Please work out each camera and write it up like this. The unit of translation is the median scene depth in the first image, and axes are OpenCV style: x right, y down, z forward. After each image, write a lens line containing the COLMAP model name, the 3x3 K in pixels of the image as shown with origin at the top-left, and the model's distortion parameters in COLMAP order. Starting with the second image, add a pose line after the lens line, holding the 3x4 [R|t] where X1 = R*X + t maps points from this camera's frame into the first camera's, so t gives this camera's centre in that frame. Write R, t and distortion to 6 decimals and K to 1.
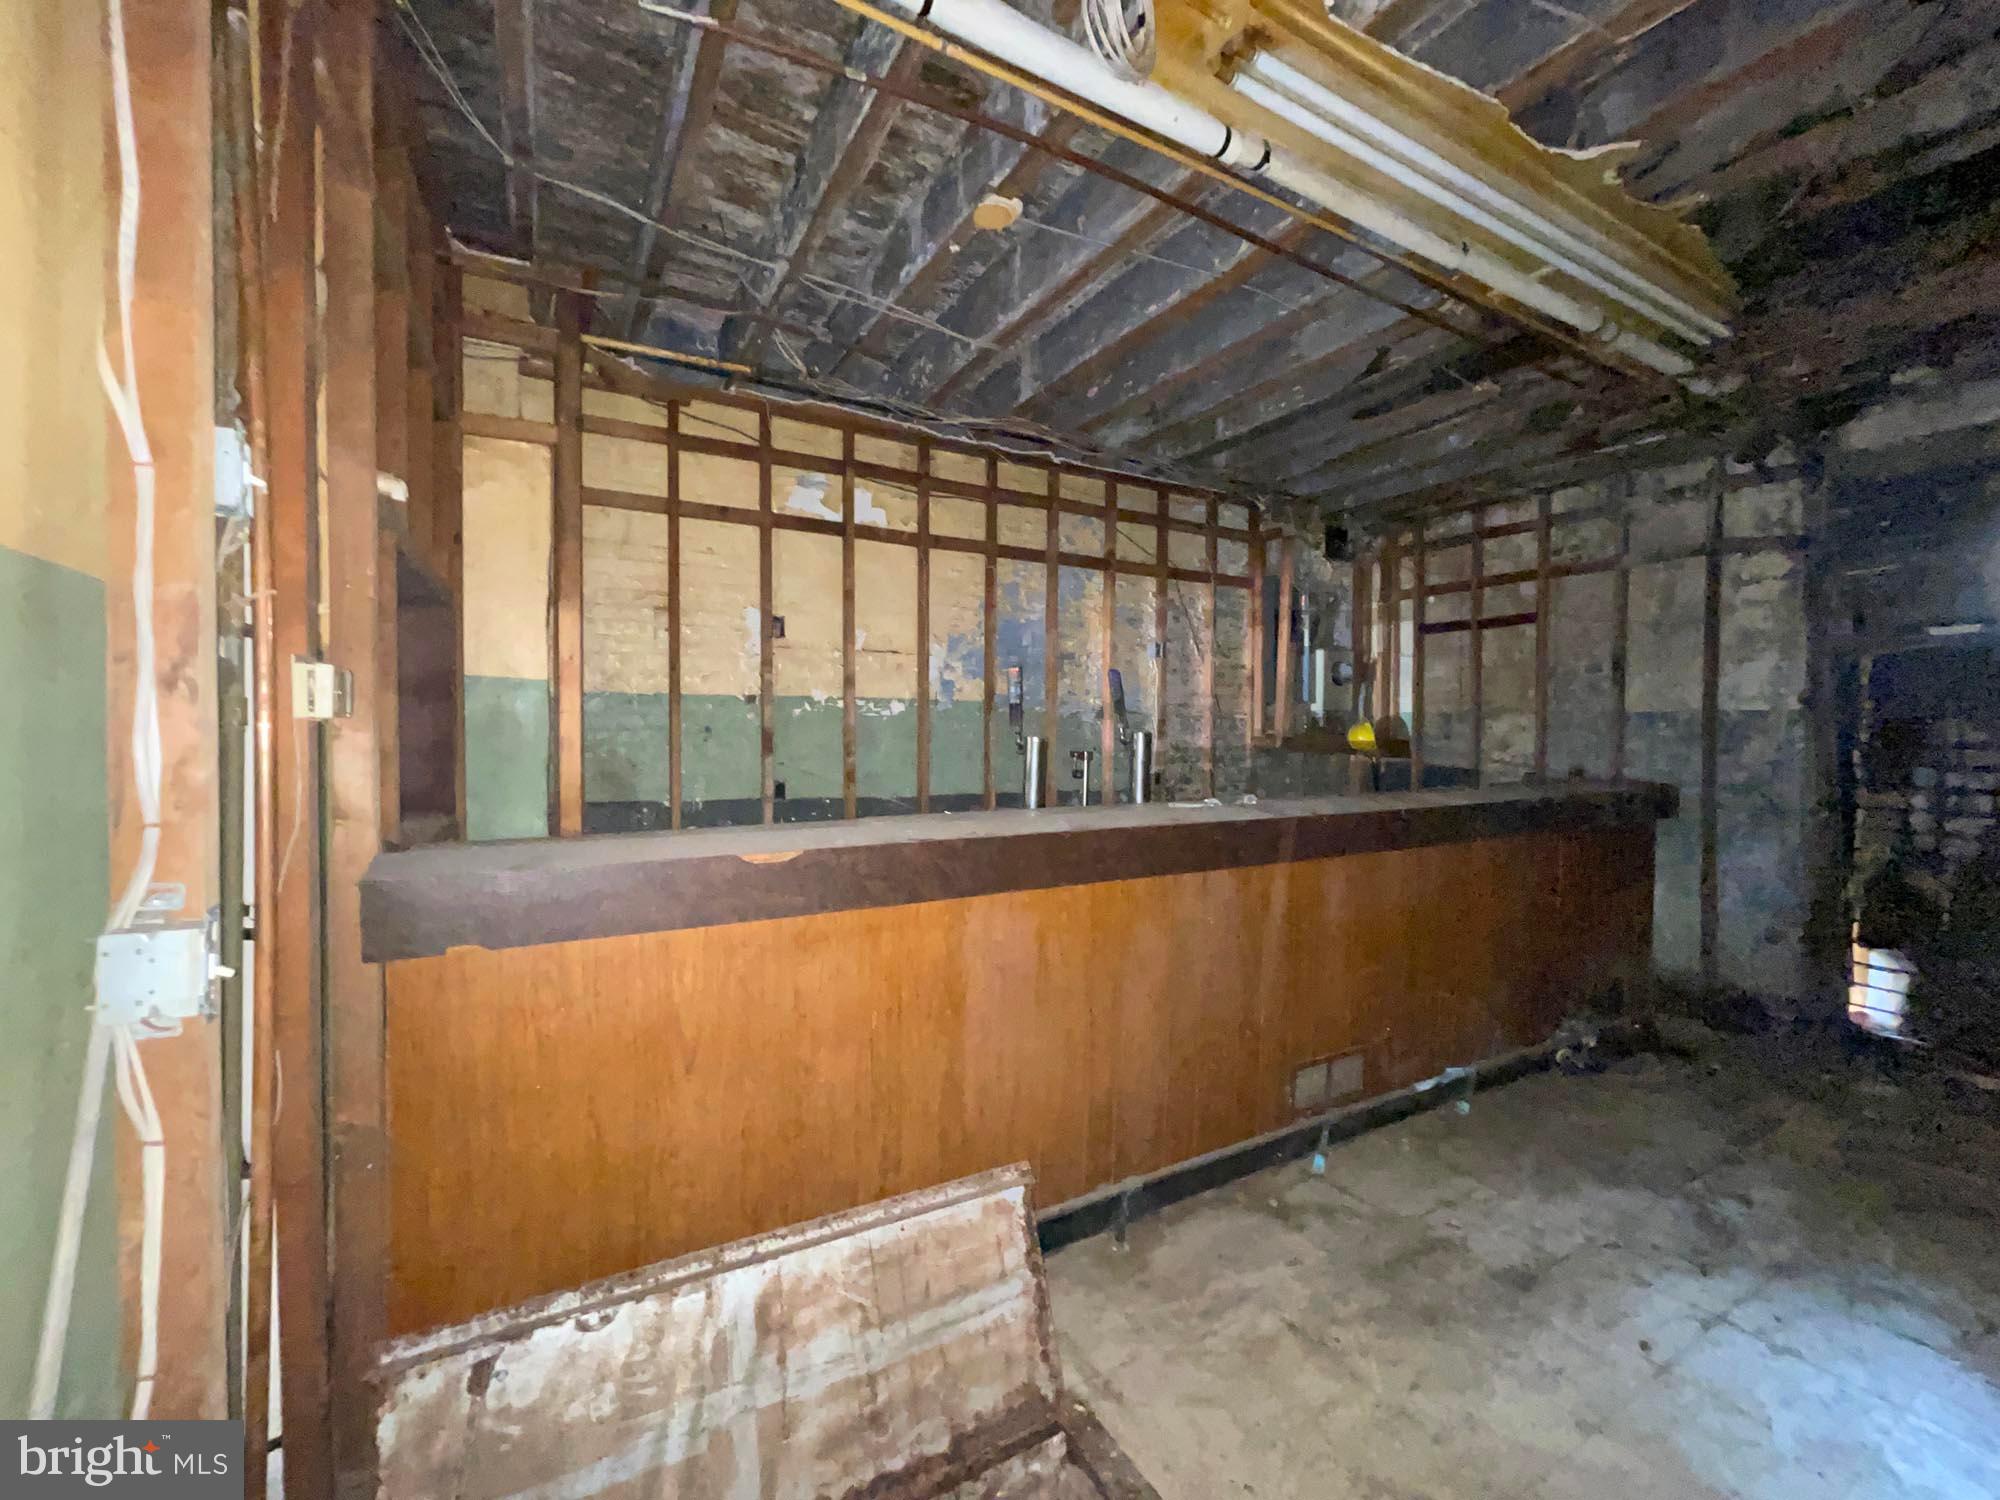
lens RADIAL K [[810.4, 0, 995.1], [0, 810.4, 747.2], [0, 0, 1]] dist [-0.003515, 0.001117]
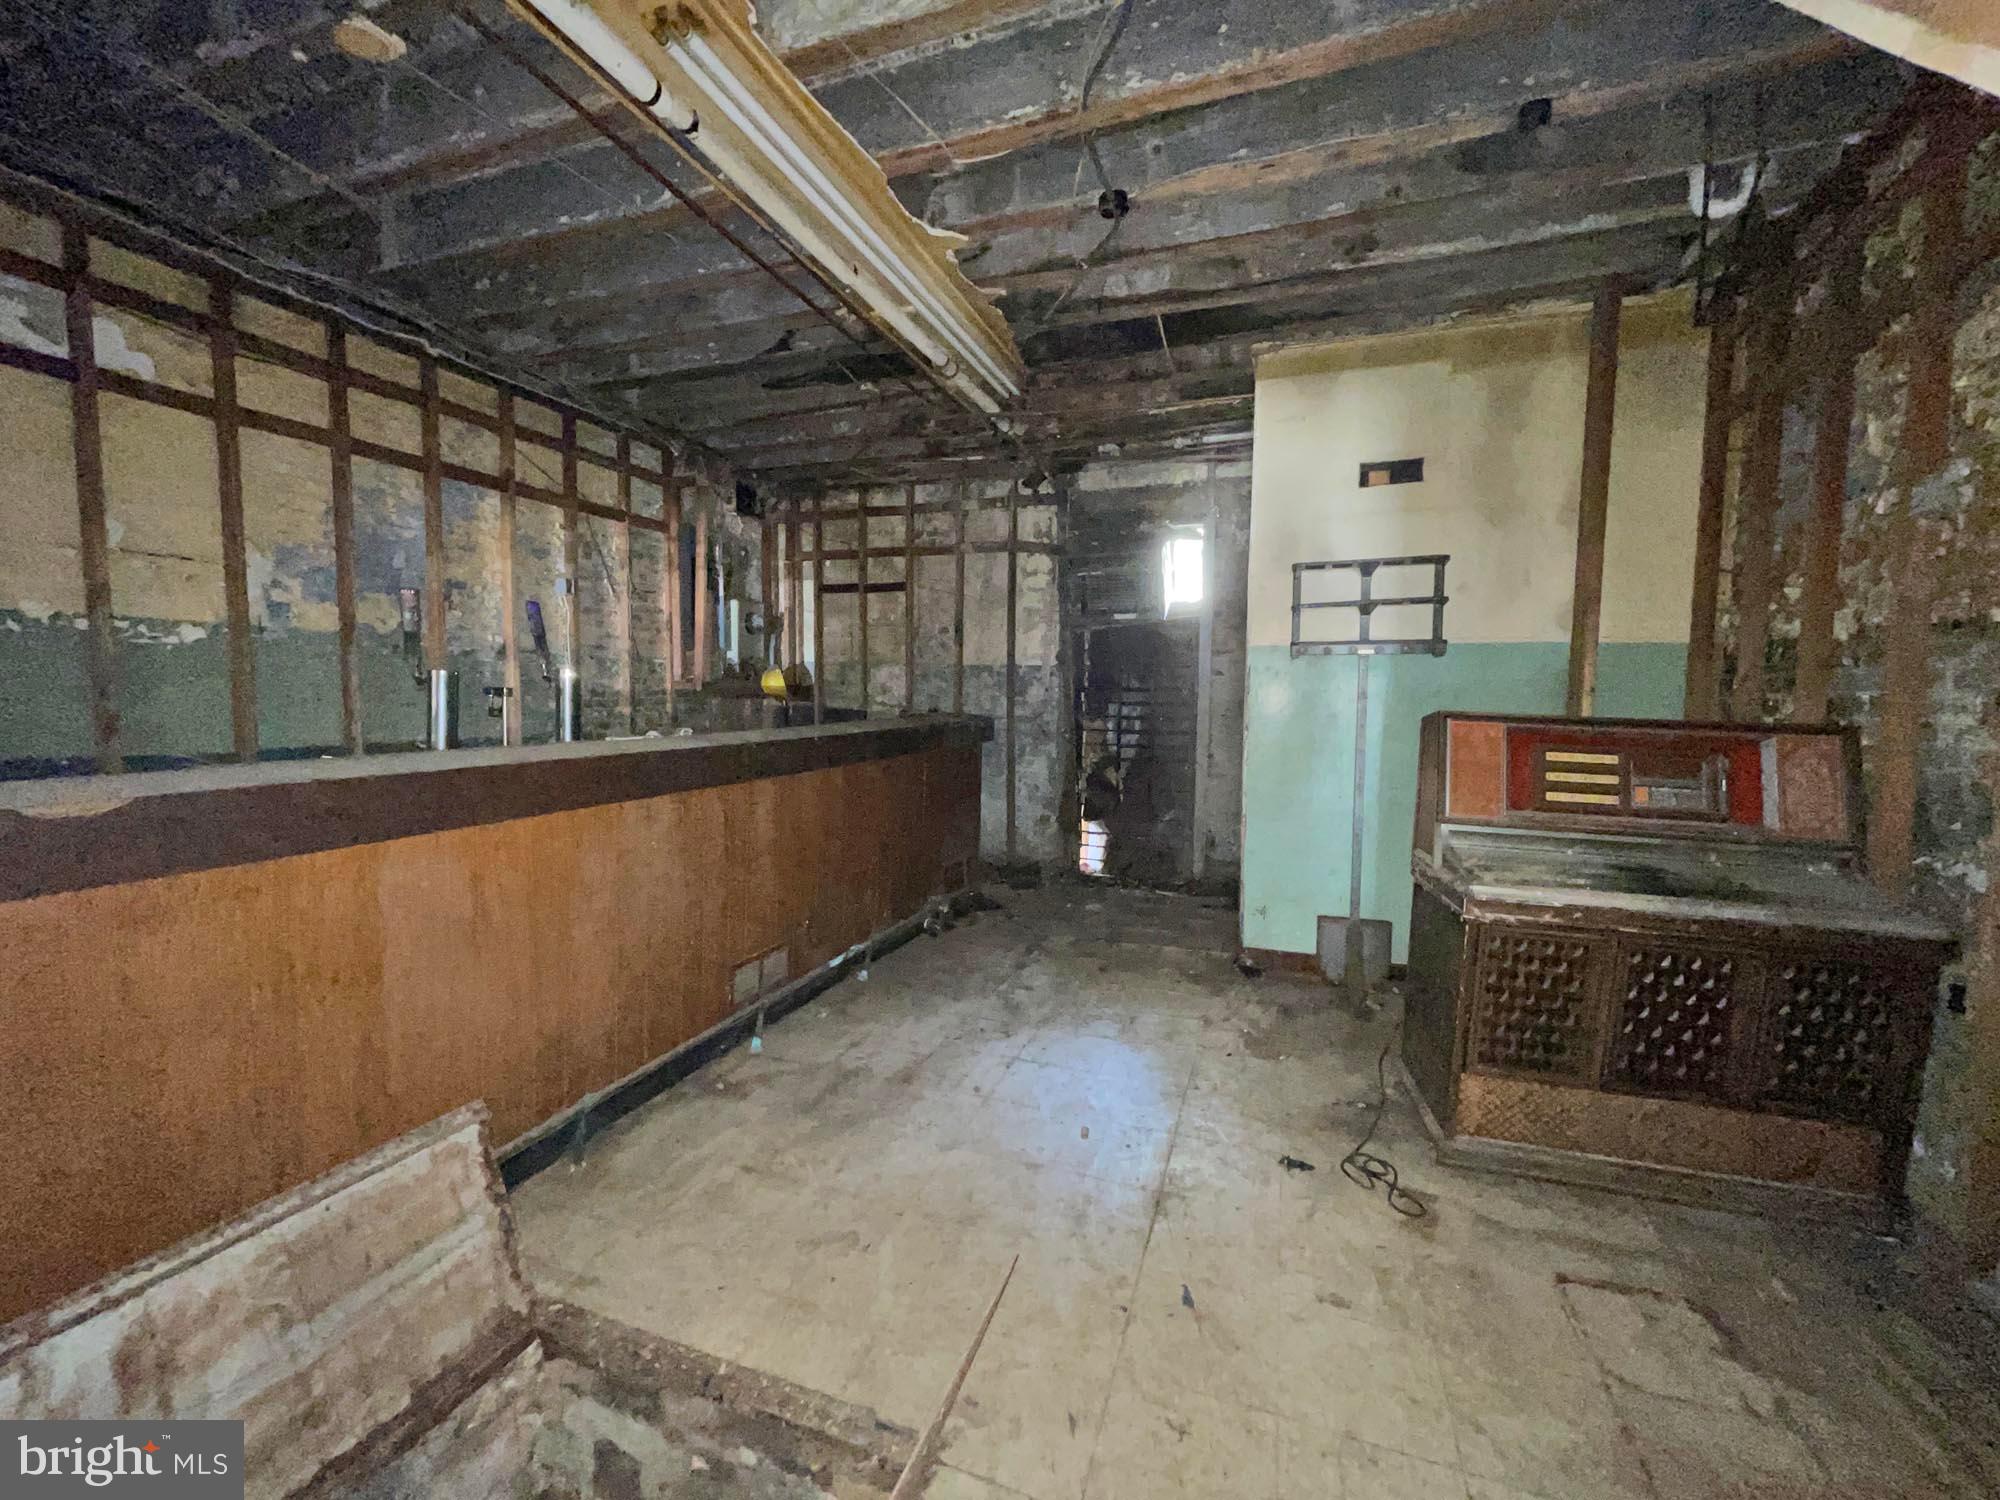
lens RADIAL K [[810.4, 0, 1001.7], [0, 810.4, 750.7], [0, 0, 1]] dist [-0.003515, 0.001117]
pose [[0.758287, -0.045238, 0.650349, -0.062121], [0.005369, 0.997989, 0.063159, 0.021932], [-0.651898, -0.044401, 0.757005, -0.078827]]
